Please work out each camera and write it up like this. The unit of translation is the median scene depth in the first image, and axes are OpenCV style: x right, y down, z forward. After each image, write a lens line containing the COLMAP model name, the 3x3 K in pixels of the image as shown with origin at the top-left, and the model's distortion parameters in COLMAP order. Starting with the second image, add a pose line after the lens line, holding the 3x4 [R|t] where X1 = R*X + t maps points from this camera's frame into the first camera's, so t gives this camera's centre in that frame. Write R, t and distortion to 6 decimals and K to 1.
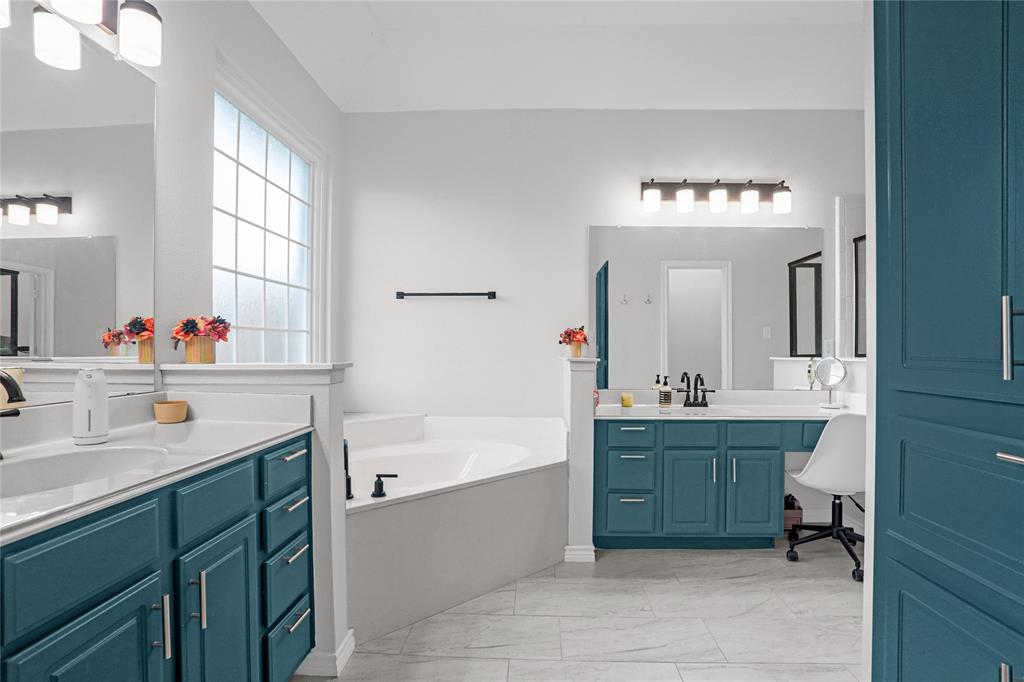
lens RADIAL K [[506.8, 0, 515.0], [0, 506.8, 348.5], [0, 0, 1]] dist [-0.070292, 0.029469]
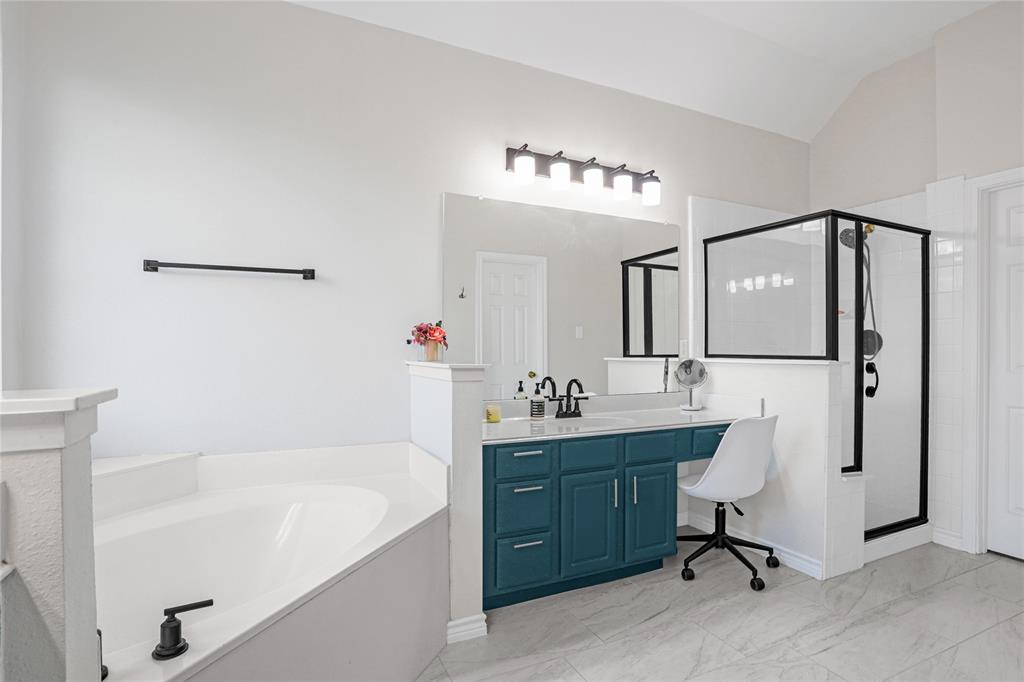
lens RADIAL K [[506.8, 0, 515.0], [0, 506.8, 348.5], [0, 0, 1]] dist [-0.070292, 0.029469]
pose [[0.878266, -0.003184, 0.478163, -0.155693], [0.001532, 0.999991, 0.003844, -0.006221], [-0.478171, -0.002643, 0.878263, 0.318909]]
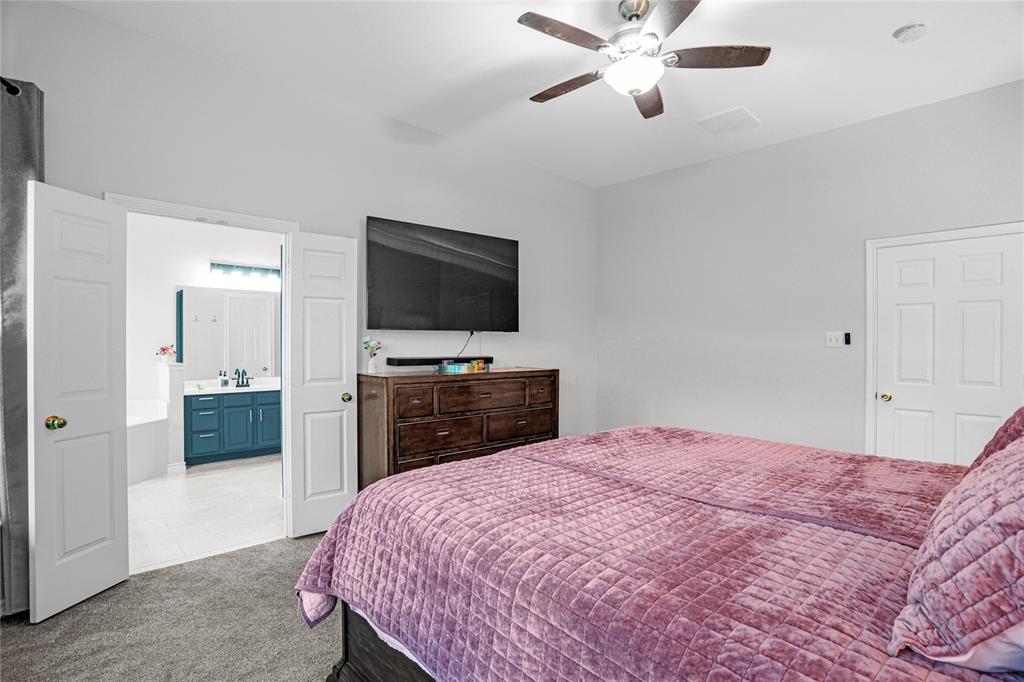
lens RADIAL K [[506.8, 0, 515.0], [0, 506.8, 348.5], [0, 0, 1]] dist [-0.070292, 0.029469]
pose [[0.694881, -0.008413, 0.719076, -0.305743], [-0.001475, 0.999913, 0.013124, -0.061793], [-0.719123, -0.010181, 0.694808, -1.165267]]
